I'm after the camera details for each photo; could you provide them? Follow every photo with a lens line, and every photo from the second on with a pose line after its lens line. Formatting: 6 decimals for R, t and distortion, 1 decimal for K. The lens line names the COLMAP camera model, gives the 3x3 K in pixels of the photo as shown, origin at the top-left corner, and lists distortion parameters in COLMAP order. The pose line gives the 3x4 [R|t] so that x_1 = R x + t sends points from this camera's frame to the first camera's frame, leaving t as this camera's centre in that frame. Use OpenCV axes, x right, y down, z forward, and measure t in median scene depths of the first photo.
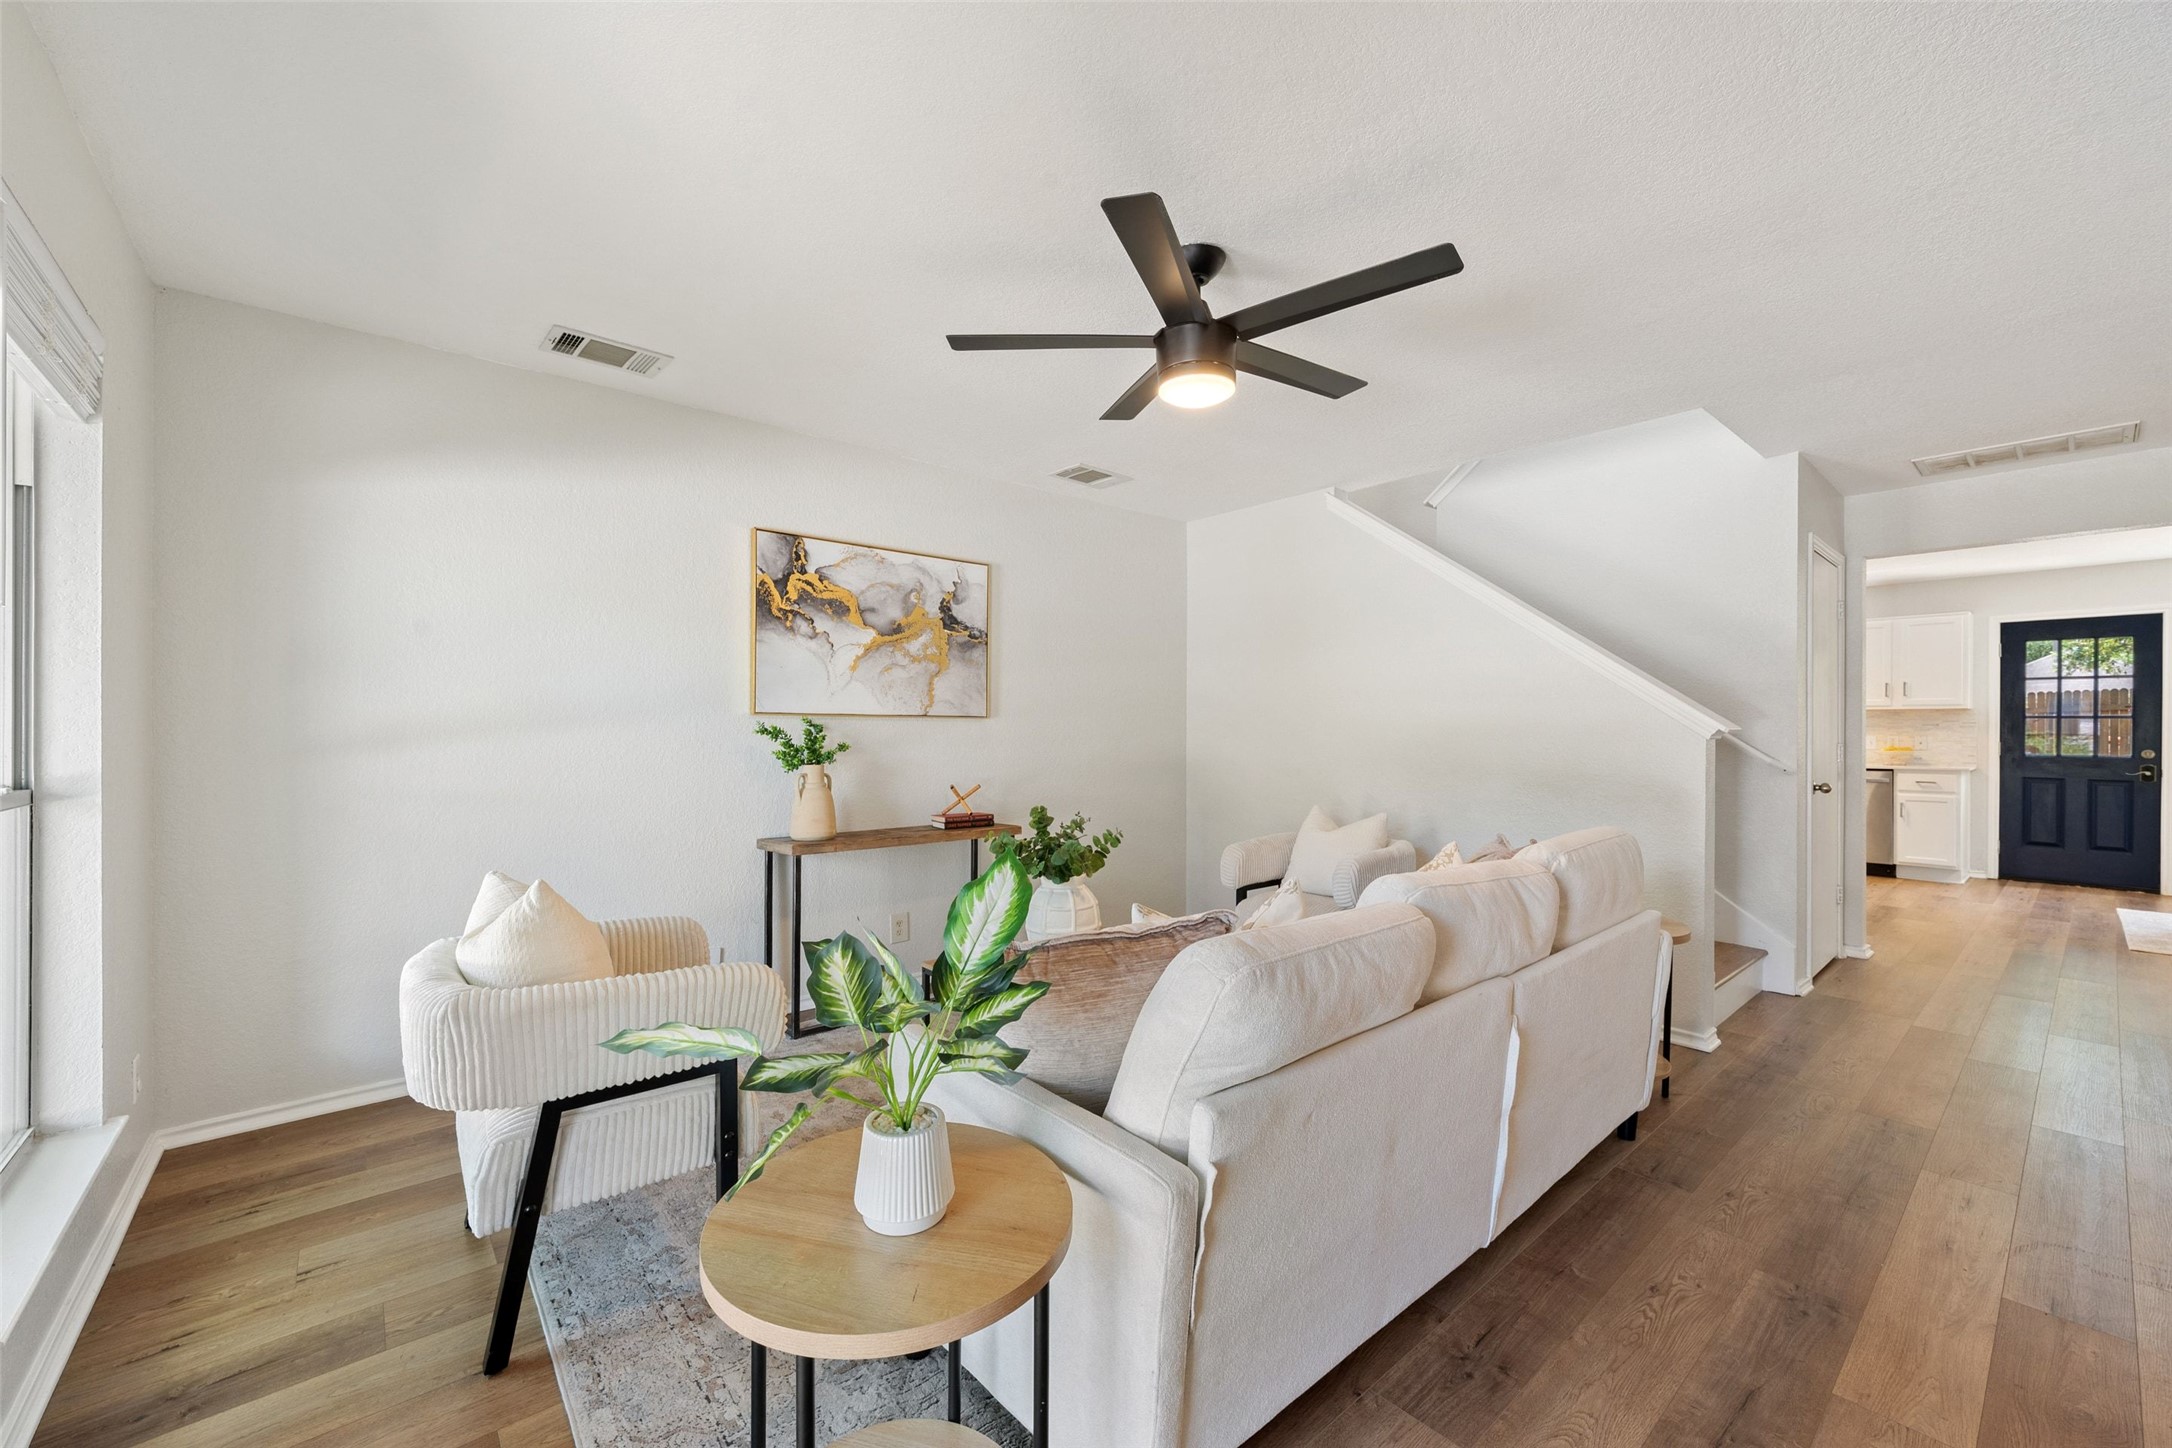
lens RADIAL K [[860.4, 0, 1088.2], [0, 860.4, 731.5], [0, 0, 1]] dist [-0.000544, 0.000170]
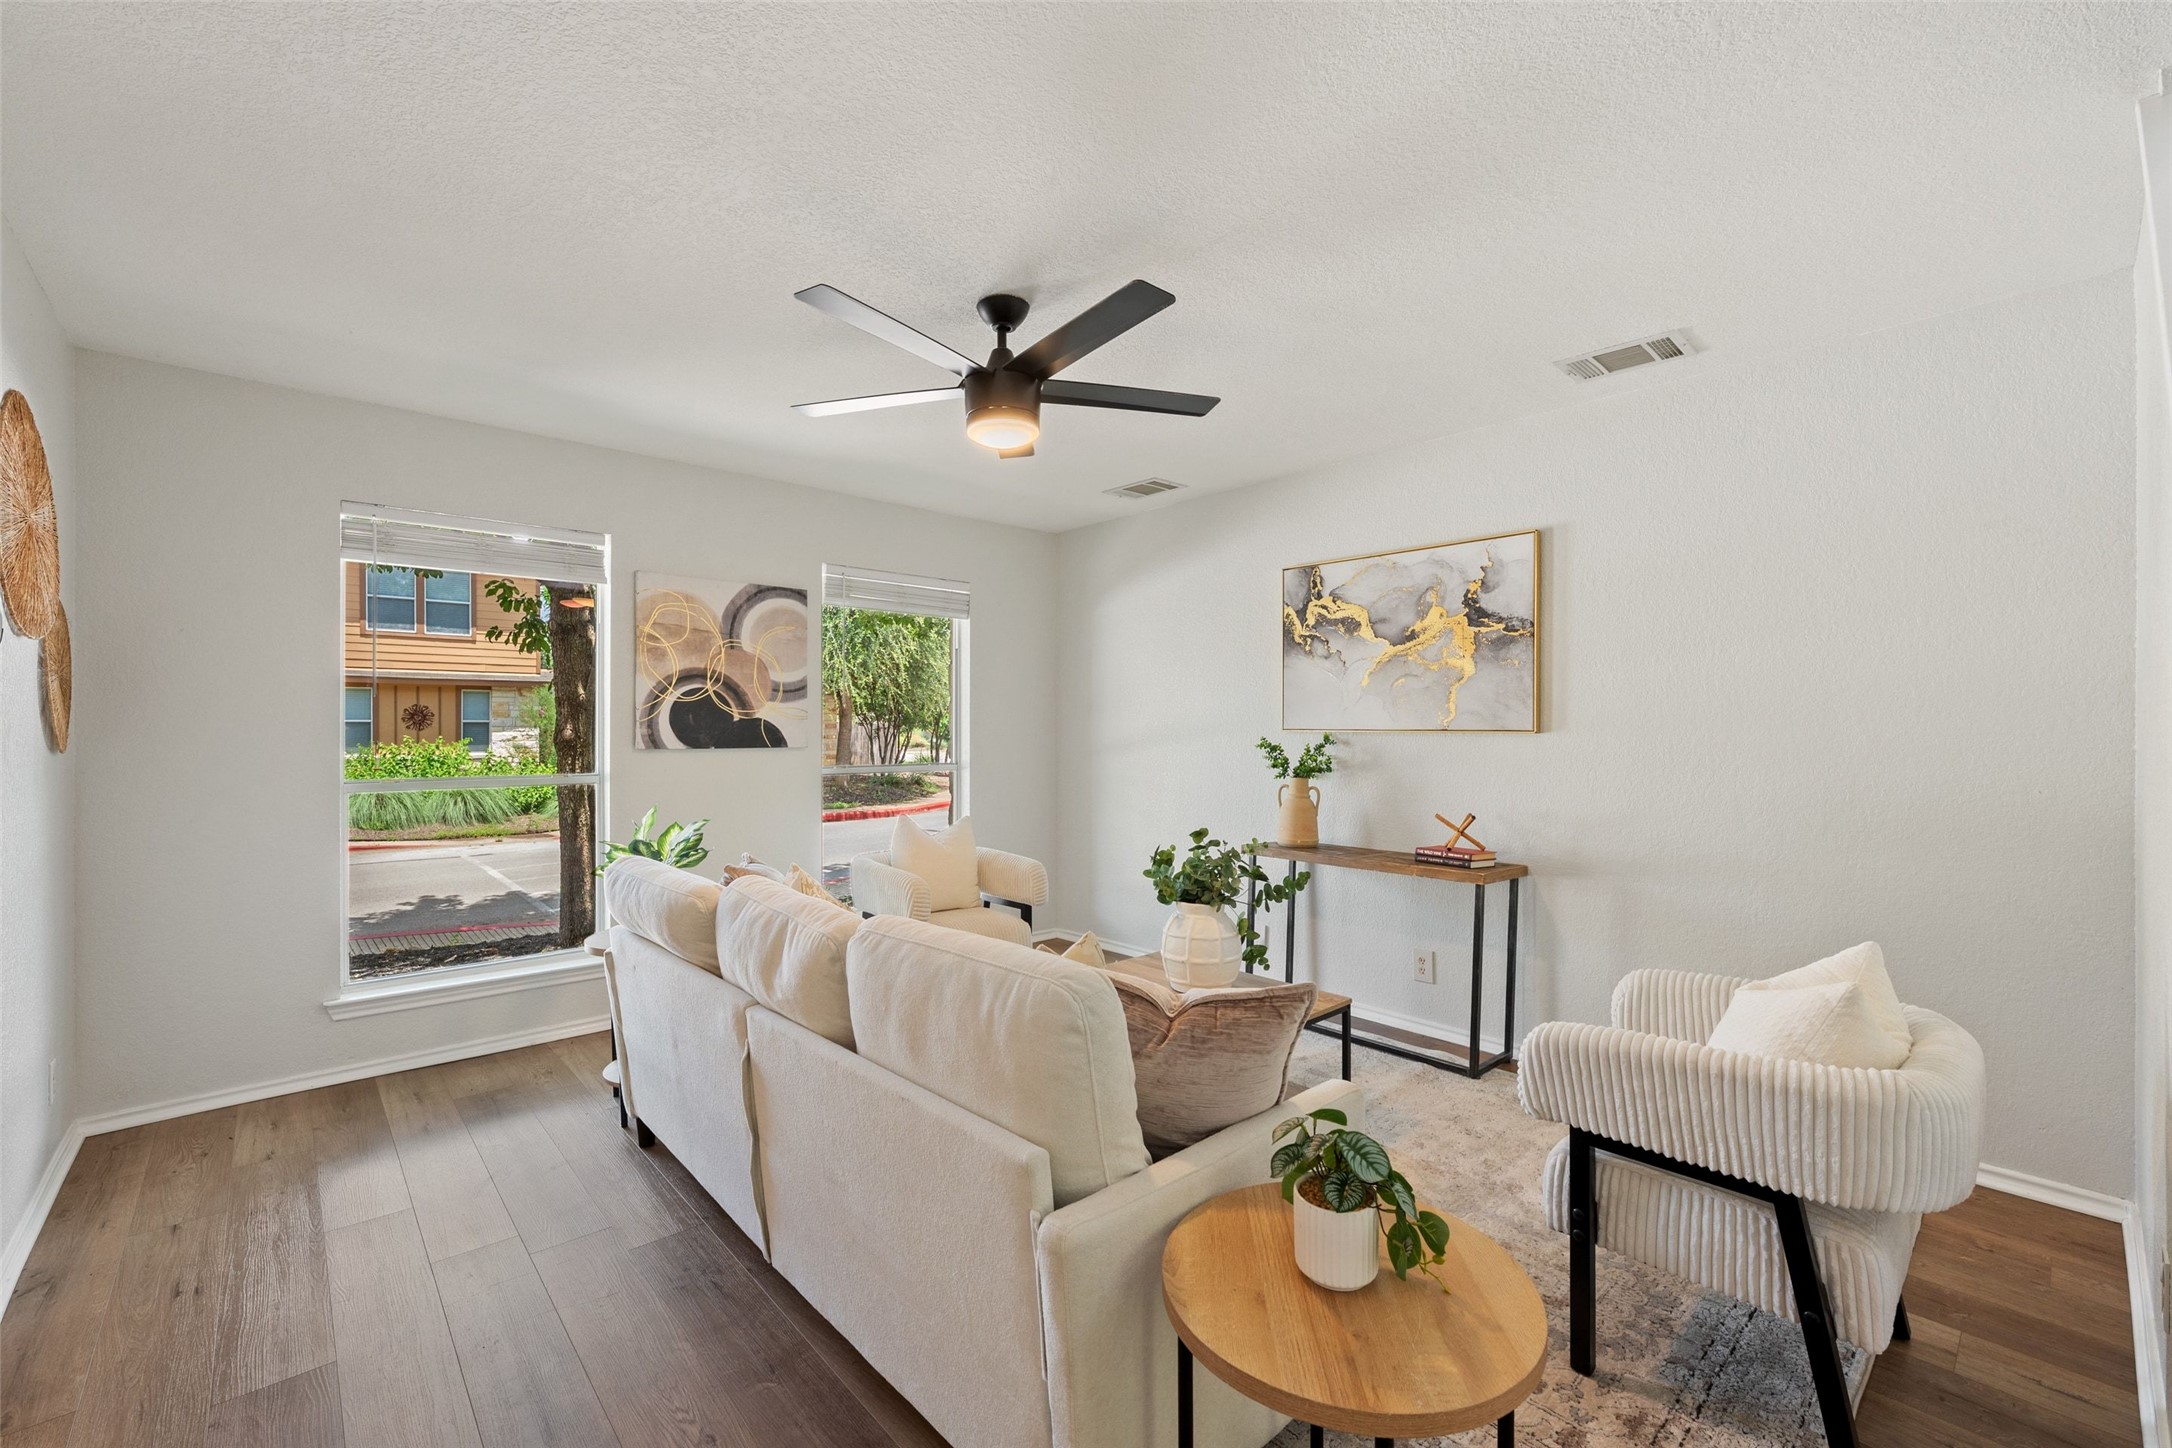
lens RADIAL K [[901.6, 0, 1087.2], [0, 901.6, 733.9], [0, 0, 1]] dist [-0.000949, -0.000115]
pose [[0.030981, 0.001167, -0.999519, 0.768990], [-0.004334, 0.999990, 0.001033, -0.015642], [0.999511, 0.004300, 0.030986, 0.667937]]
